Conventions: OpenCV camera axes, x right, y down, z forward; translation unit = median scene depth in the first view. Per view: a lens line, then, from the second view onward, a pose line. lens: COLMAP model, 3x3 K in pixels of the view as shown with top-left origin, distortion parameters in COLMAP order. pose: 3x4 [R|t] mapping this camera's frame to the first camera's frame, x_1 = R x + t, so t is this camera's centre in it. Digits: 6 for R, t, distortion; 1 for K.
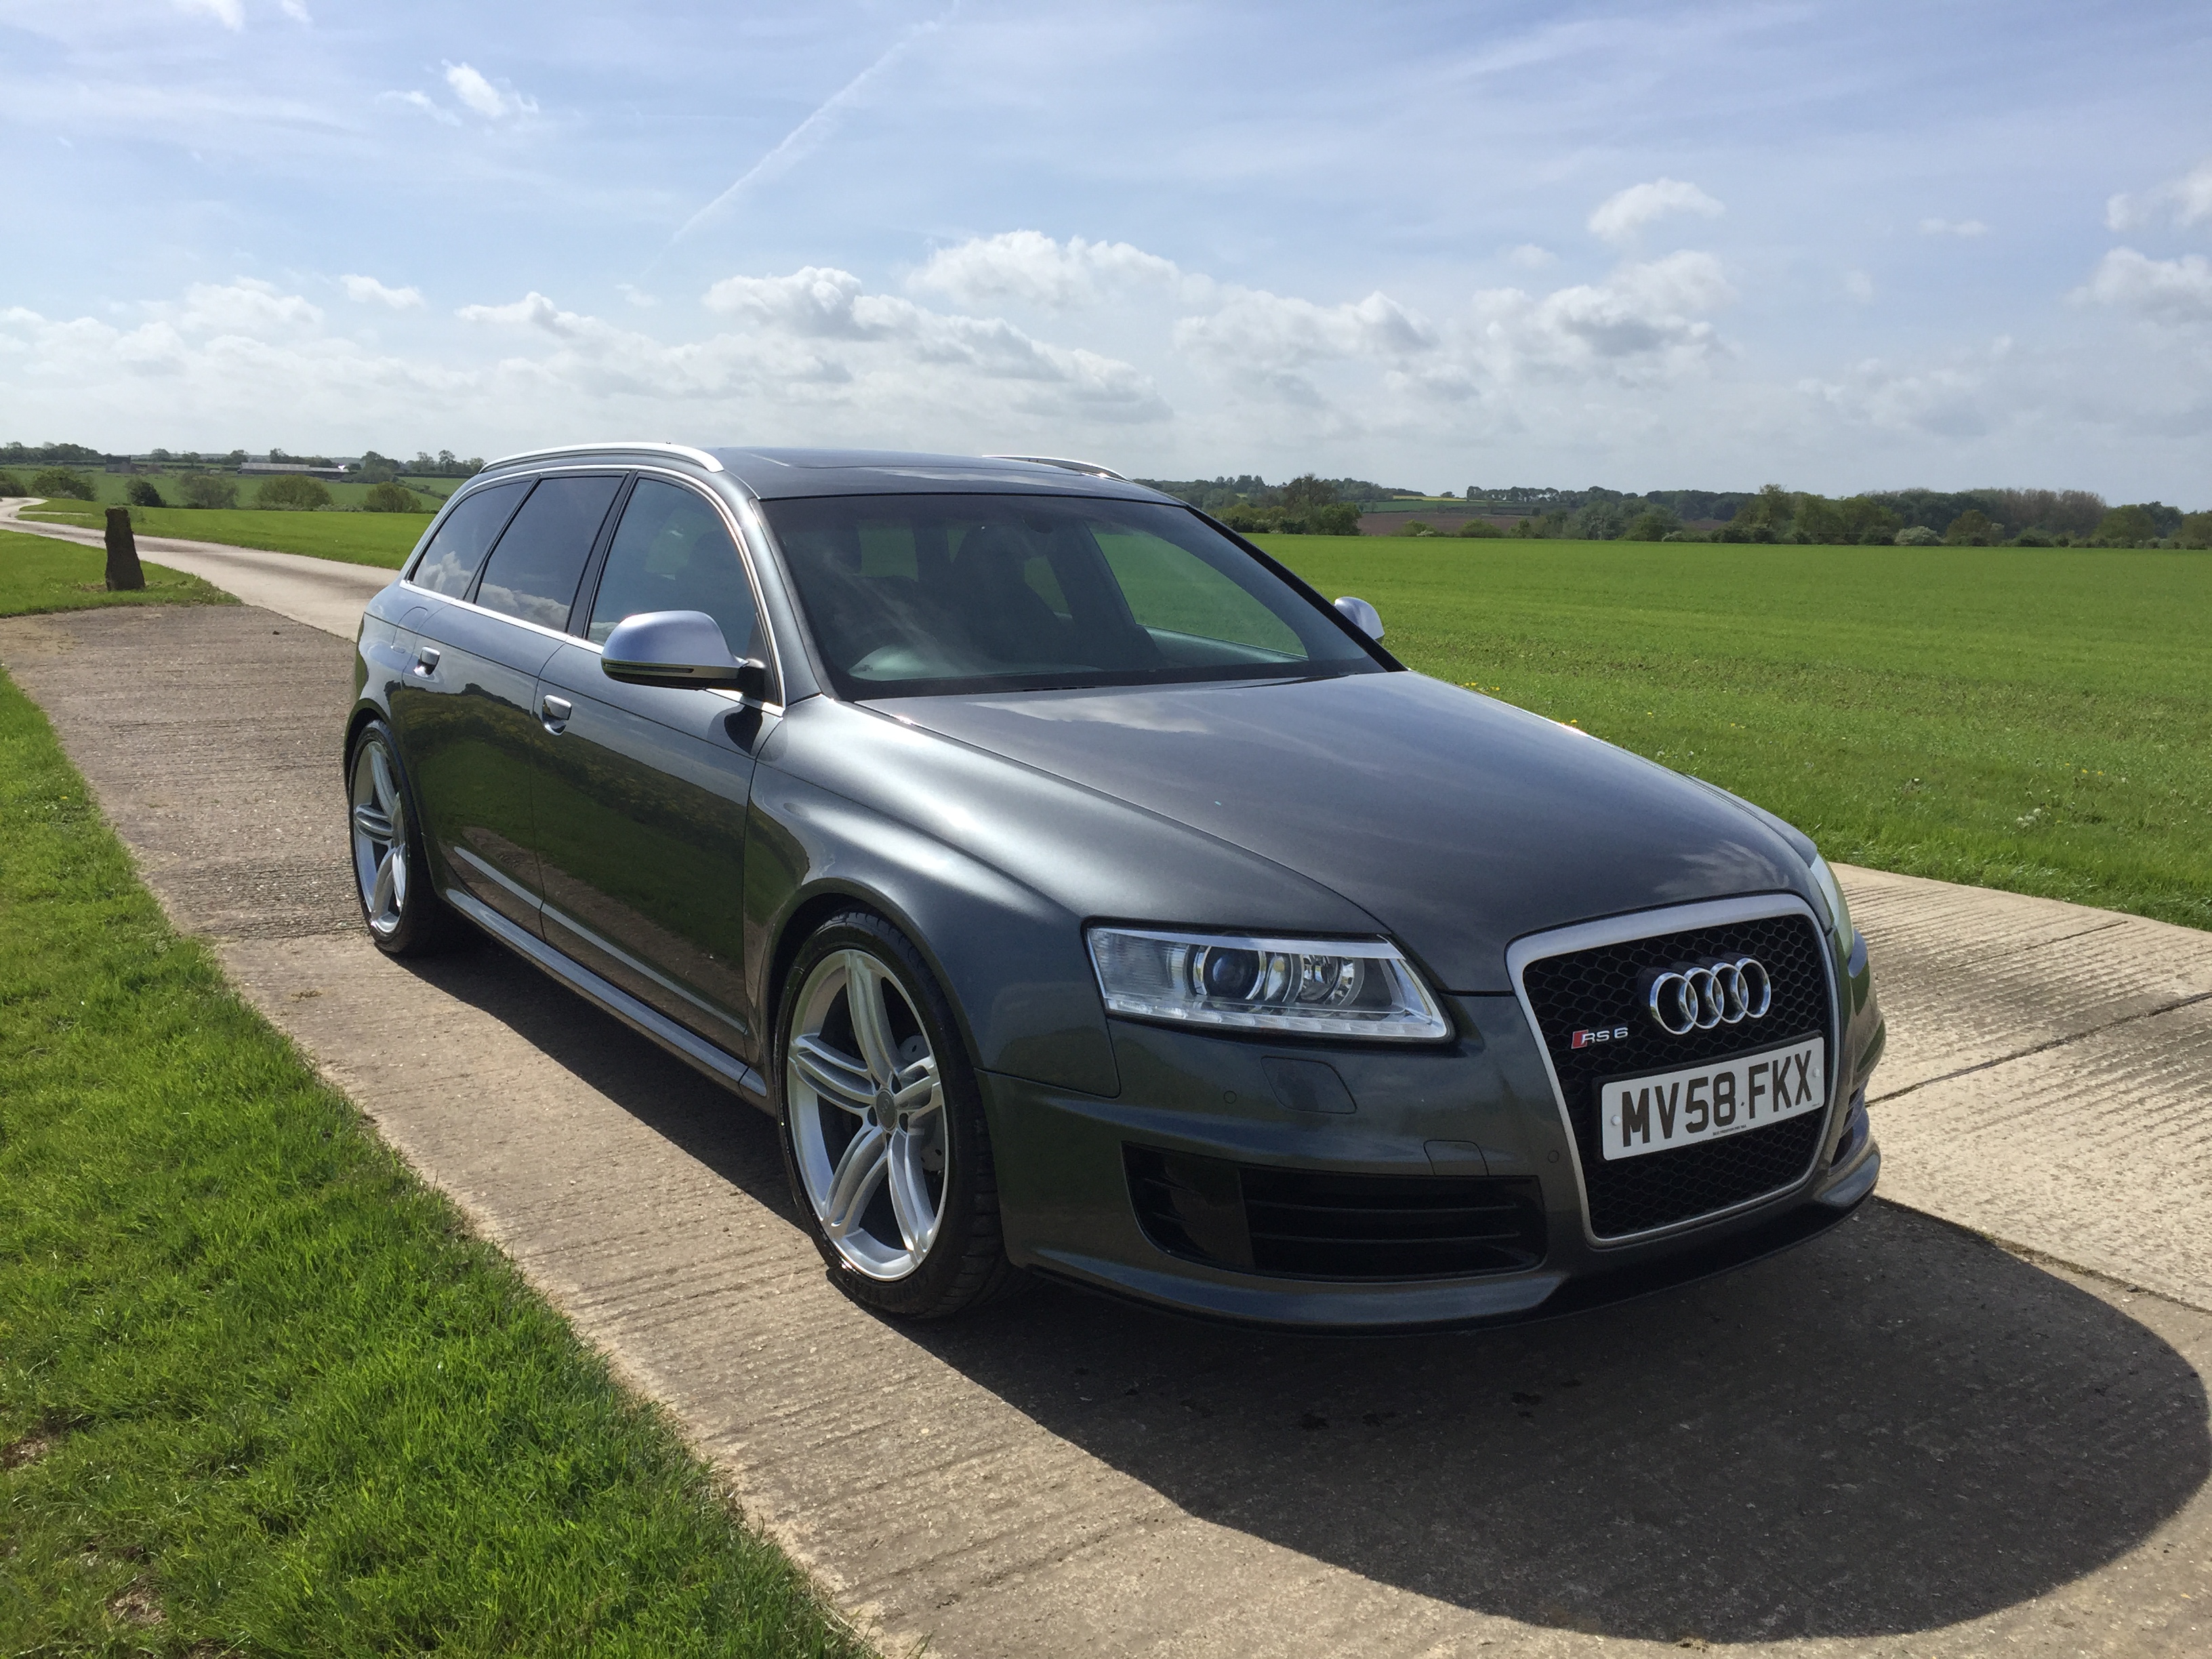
lens RADIAL K [[1877.5, 0, 1114.5], [0, 1877.5, 823.8], [0, 0, 1]] dist [0.106991, -0.137111]
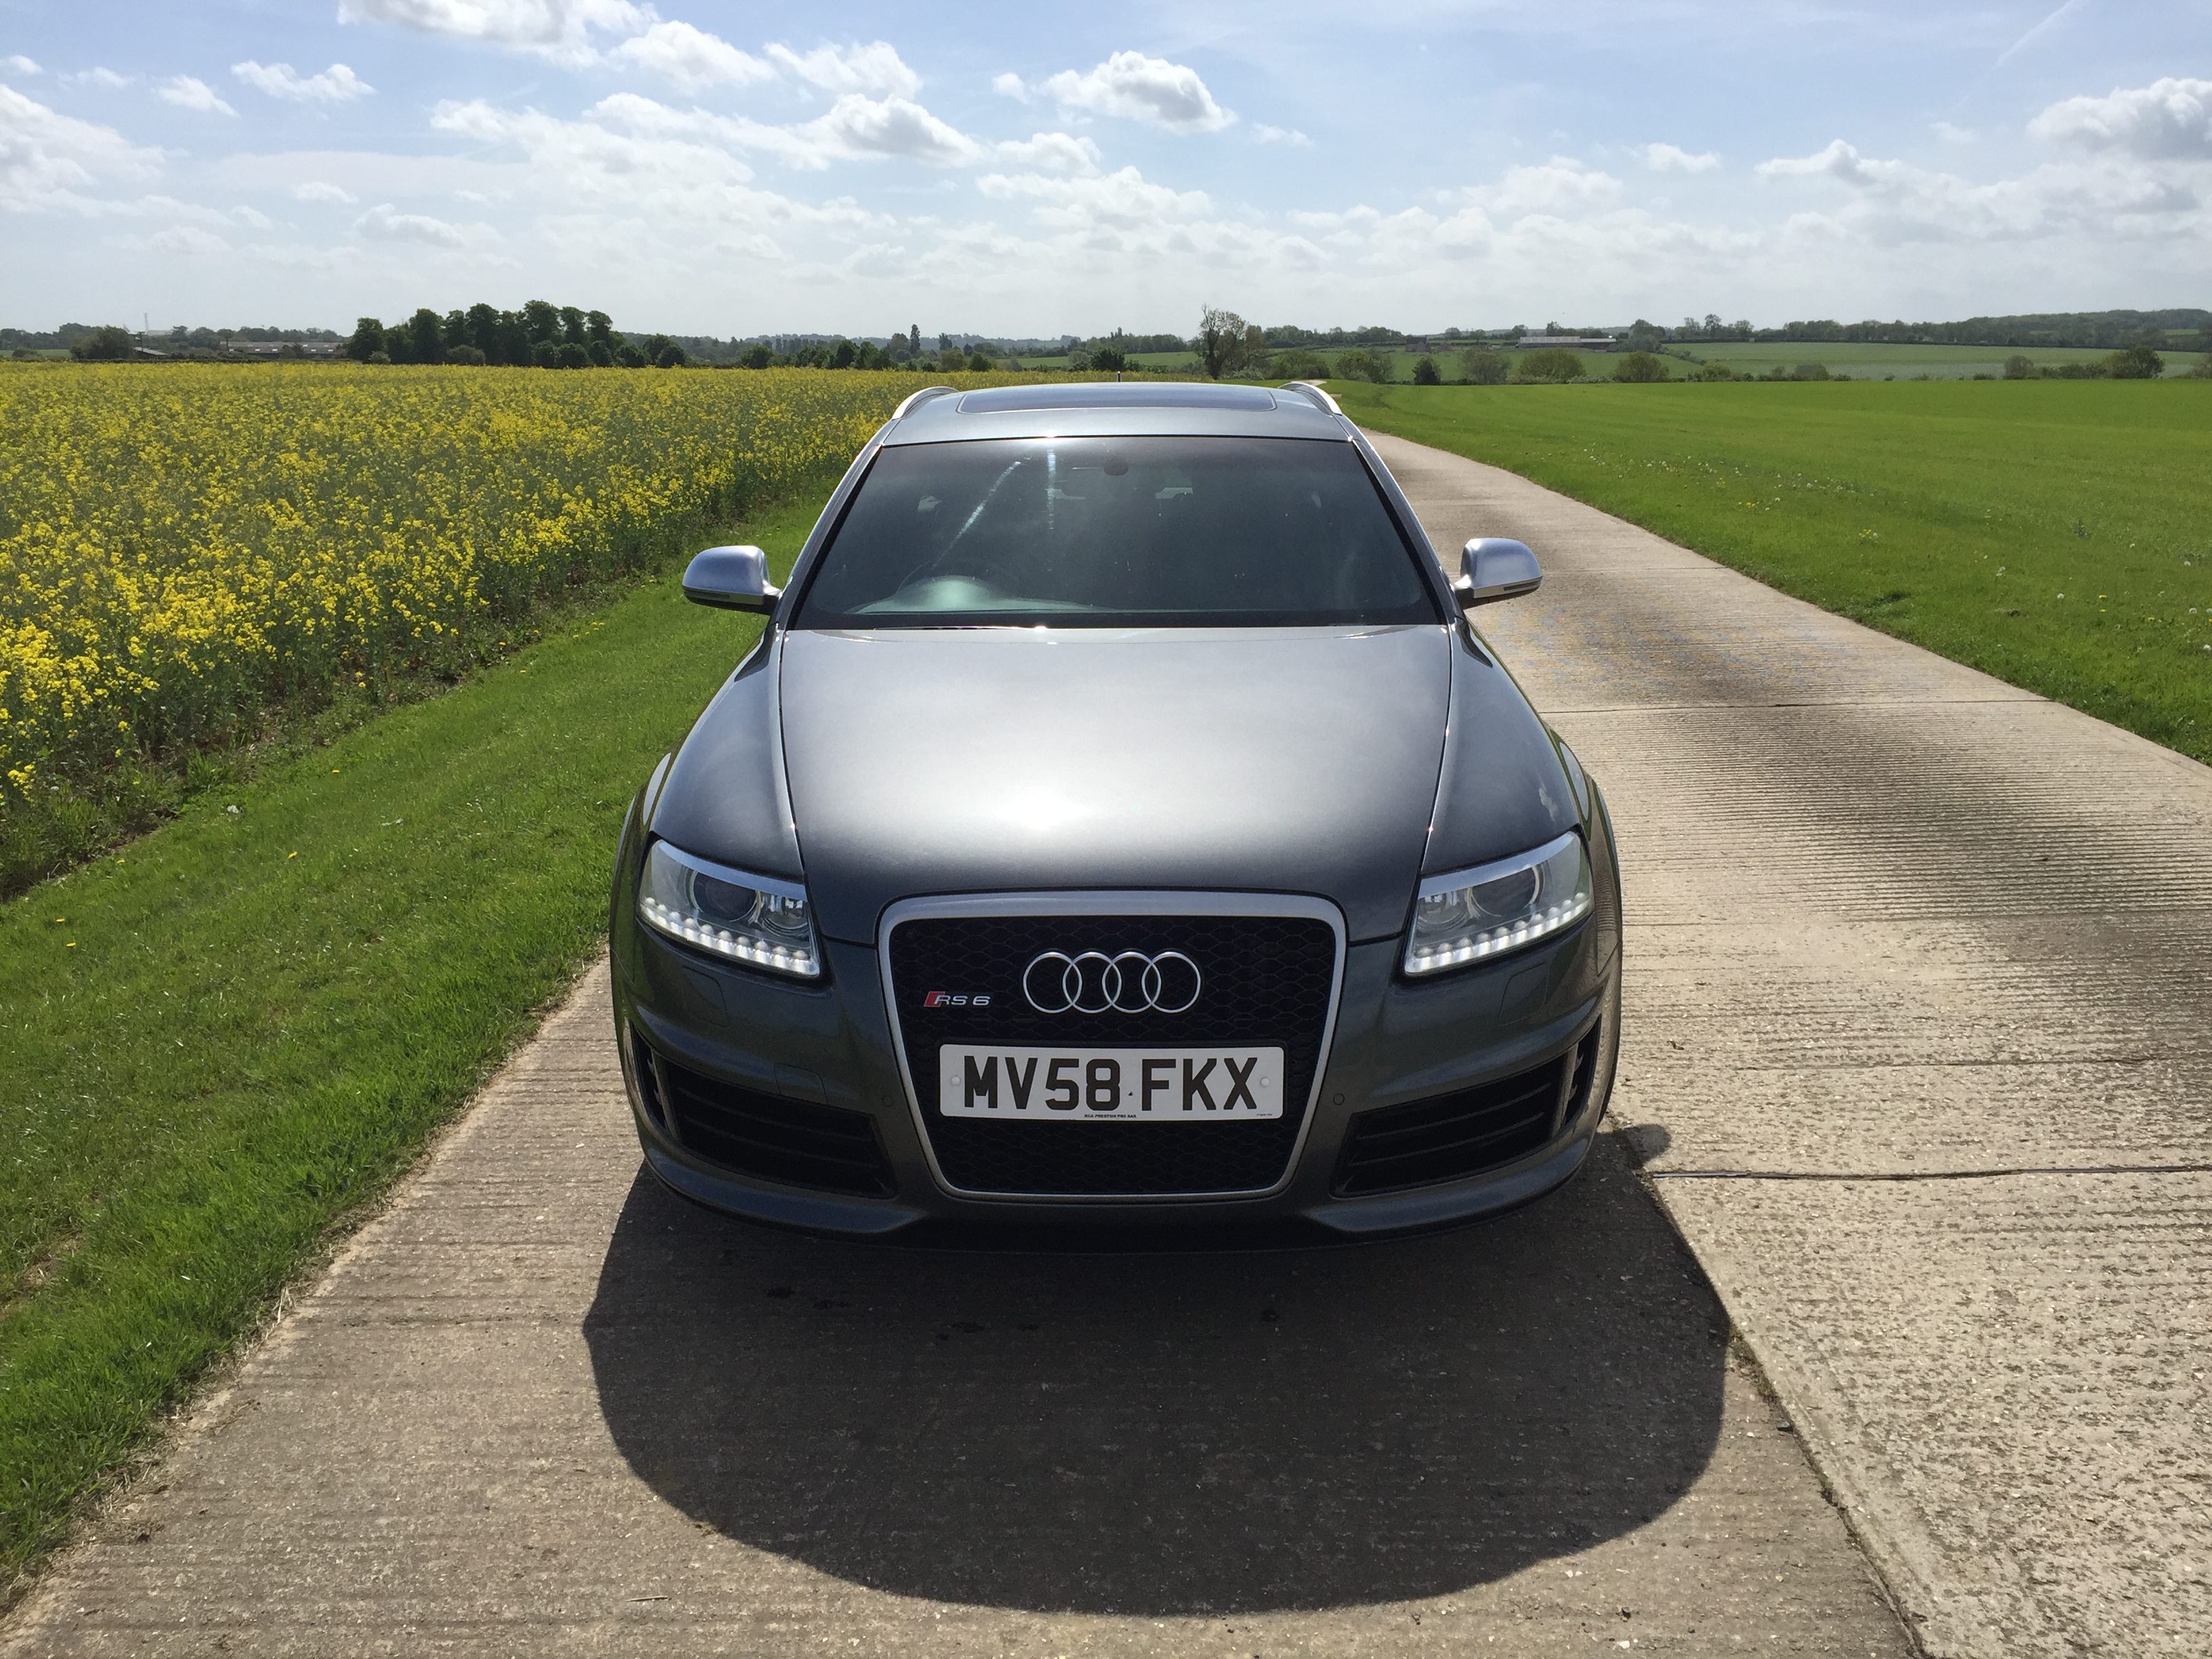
lens RADIAL K [[1877.5, 0, 1114.5], [0, 1877.5, 823.8], [0, 0, 1]] dist [0.106991, -0.137111]
pose [[0.807440, 0.116839, -0.578264, 0.897441], [-0.077036, 0.992681, 0.093006, -0.087495], [0.584899, -0.030549, 0.810531, 0.197173]]
